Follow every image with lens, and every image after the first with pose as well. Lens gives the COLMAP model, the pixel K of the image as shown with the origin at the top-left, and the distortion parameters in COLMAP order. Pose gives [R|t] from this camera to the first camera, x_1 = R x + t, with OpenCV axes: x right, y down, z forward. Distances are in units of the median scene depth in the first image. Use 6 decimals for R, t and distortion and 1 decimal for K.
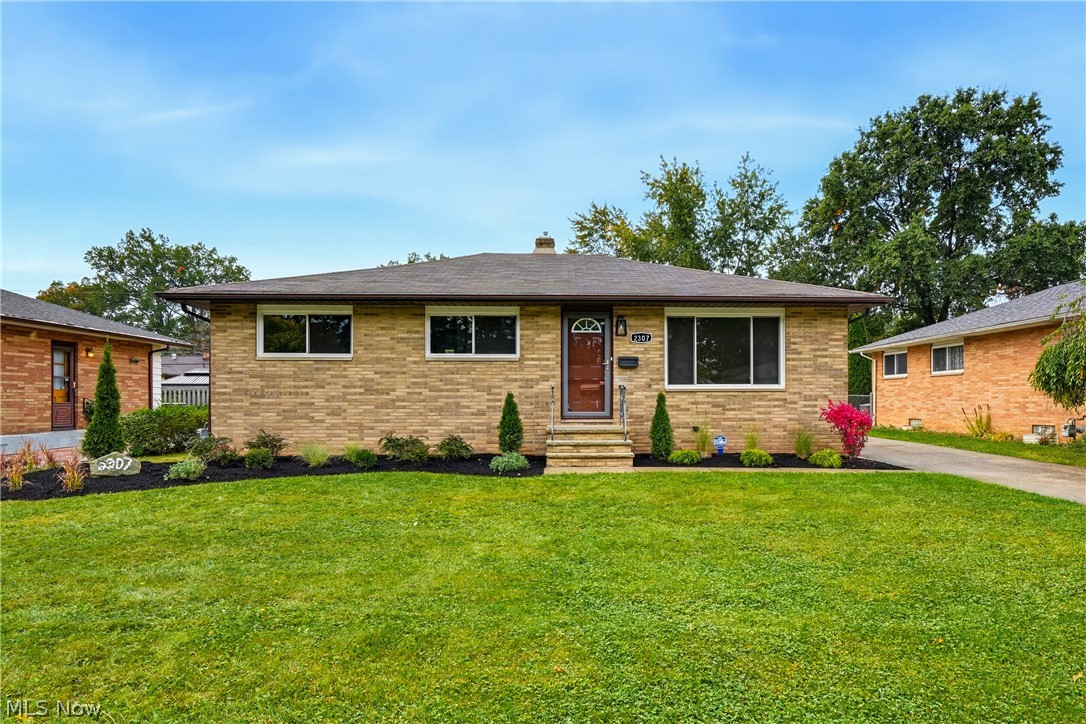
lens RADIAL K [[614.0, 0, 543.2], [0, 614.0, 388.5], [0, 0, 1]] dist [0.007903, 0.000748]
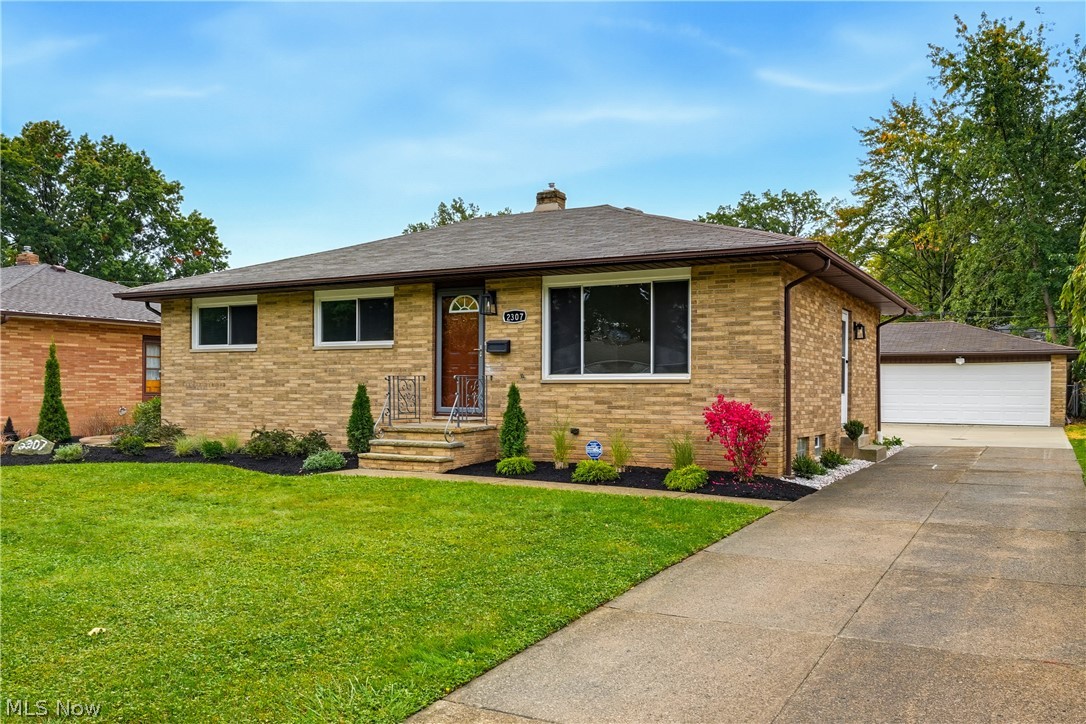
lens RADIAL K [[838.4, 0, 543.0], [0, 838.4, 362.0], [0, 0, 1]] dist [0.008932, 0.003066]
pose [[0.868719, -0.011240, -0.495178, 0.735443], [0.003106, 0.999846, -0.017247, -0.003840], [0.495296, 0.013444, 0.868620, 0.064763]]
